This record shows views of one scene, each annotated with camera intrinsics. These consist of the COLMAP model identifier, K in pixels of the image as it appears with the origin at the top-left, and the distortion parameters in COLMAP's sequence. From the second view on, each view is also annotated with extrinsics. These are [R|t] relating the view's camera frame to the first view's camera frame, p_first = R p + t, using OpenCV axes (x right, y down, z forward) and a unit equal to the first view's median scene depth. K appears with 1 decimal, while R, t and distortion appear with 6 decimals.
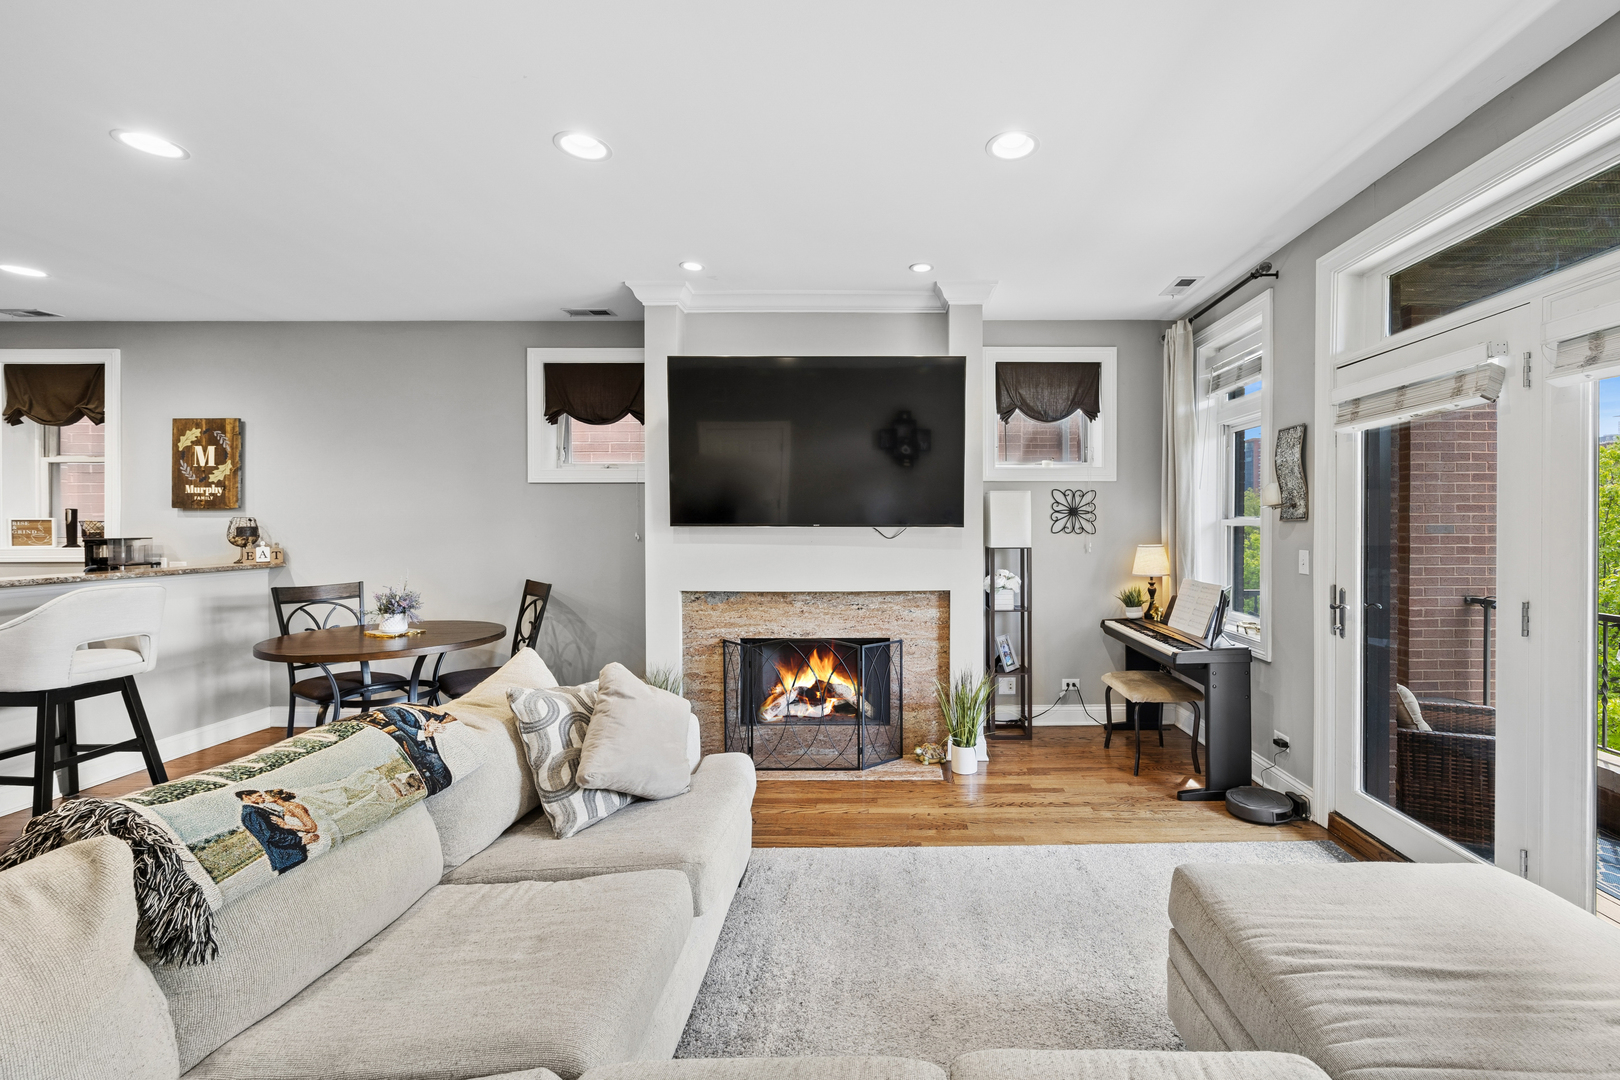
lens RADIAL K [[660.6, 0, 898.8], [0, 660.6, 524.5], [0, 0, 1]] dist [-0.000329, 0.000022]
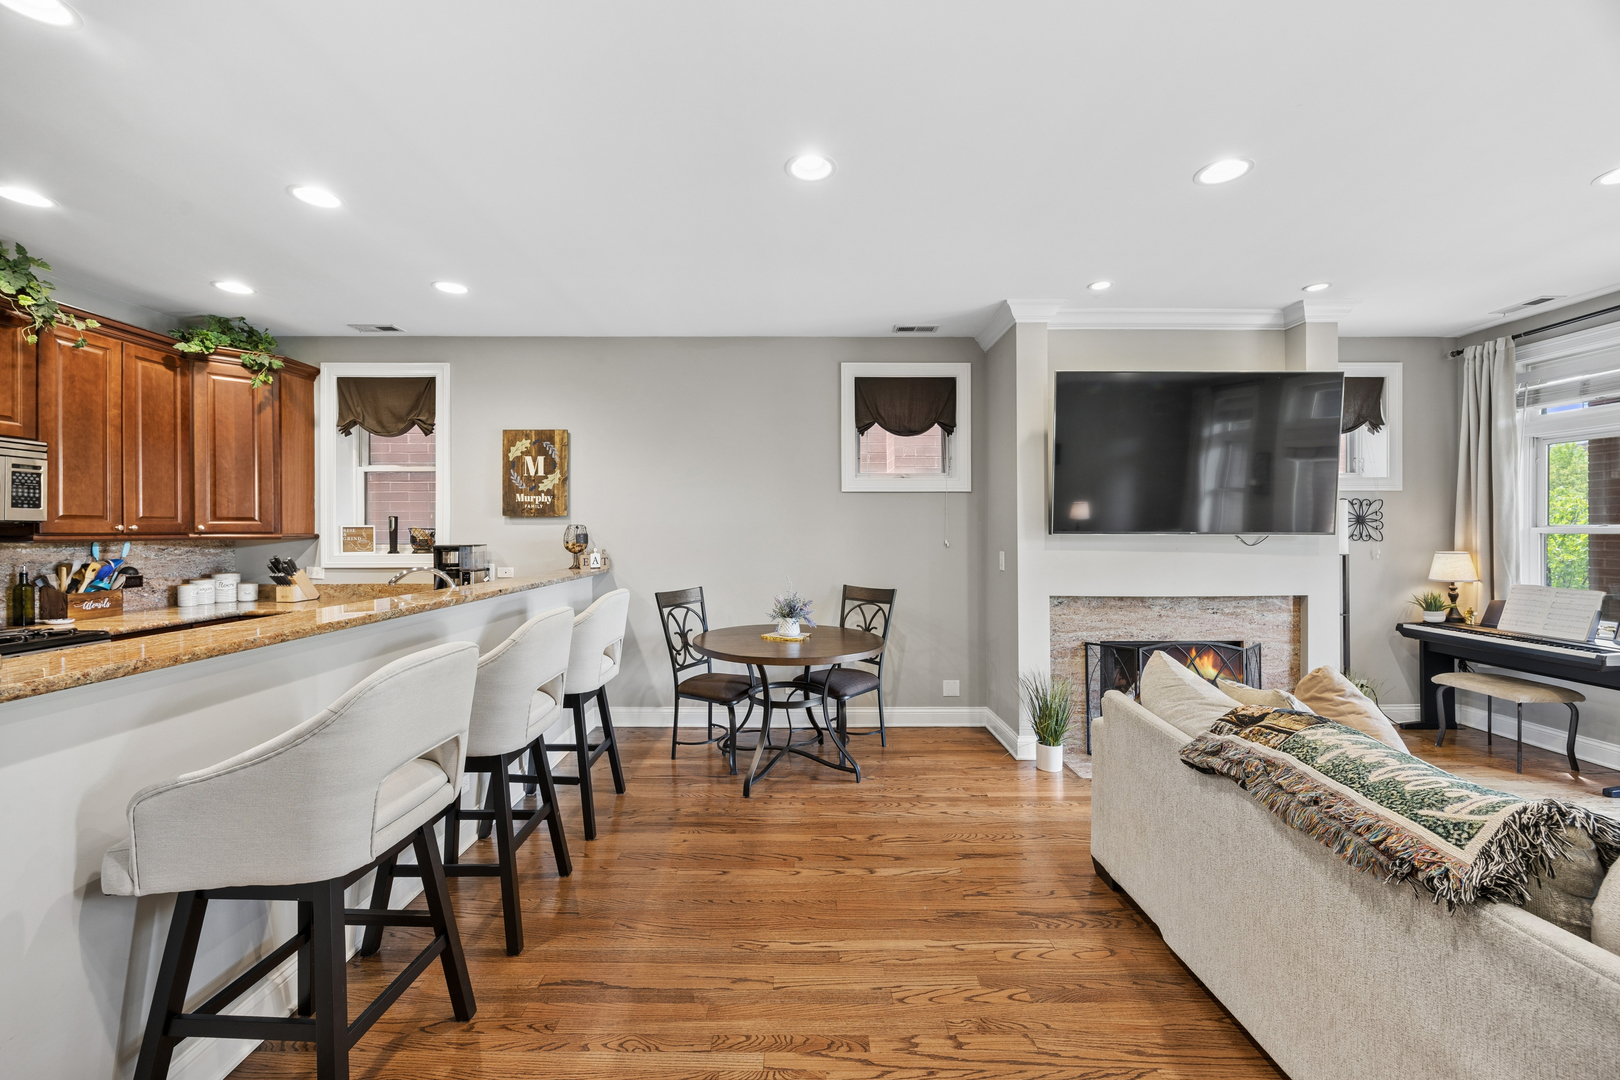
lens RADIAL K [[637.3, 0, 810.8], [0, 637.3, 531.5], [0, 0, 1]] dist [-0.000083, 0.001480]
pose [[0.999998, 0.000764, 0.001866, -0.632754], [-0.000771, 0.999994, 0.003458, -0.004136], [-0.001863, -0.003460, 0.999992, -0.006423]]
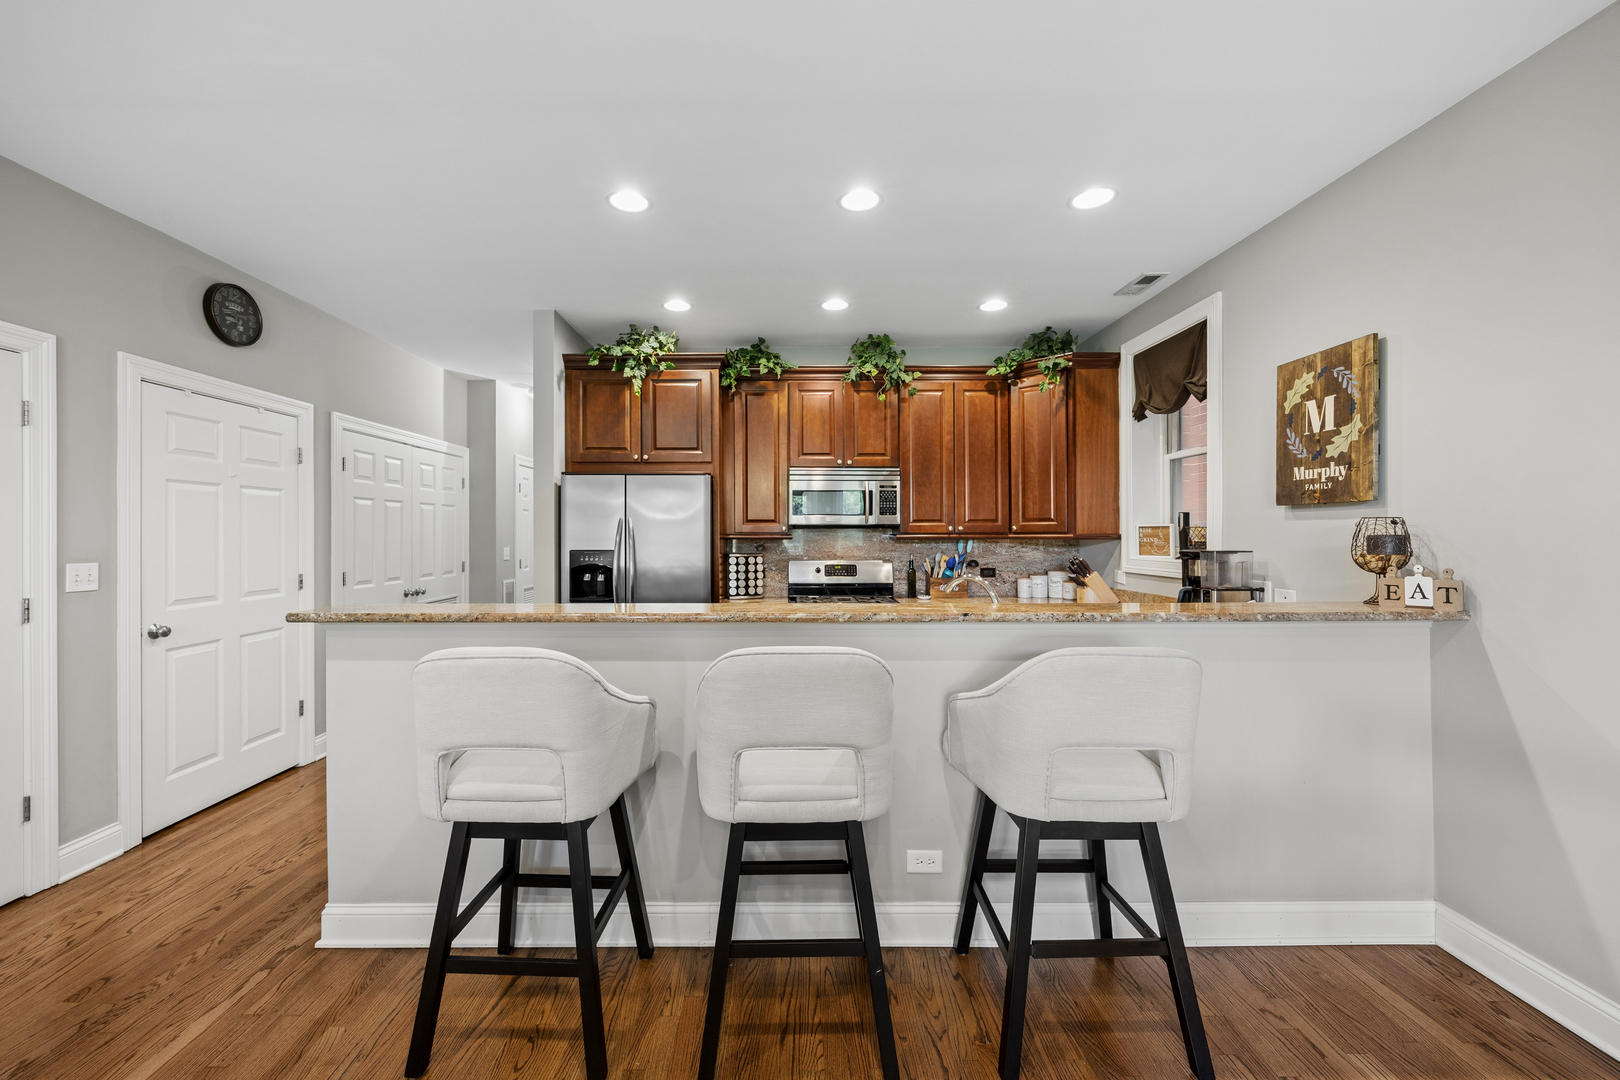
lens RADIAL K [[637.3, 0, 772.1], [0, 637.3, 533.6], [0, 0, 1]] dist [-0.000083, 0.001480]
pose [[-0.007835, 0.000694, -0.999969, -0.486476], [0.002549, 0.999997, 0.000674, 0.000833], [0.999966, -0.002544, -0.007837, 0.525372]]
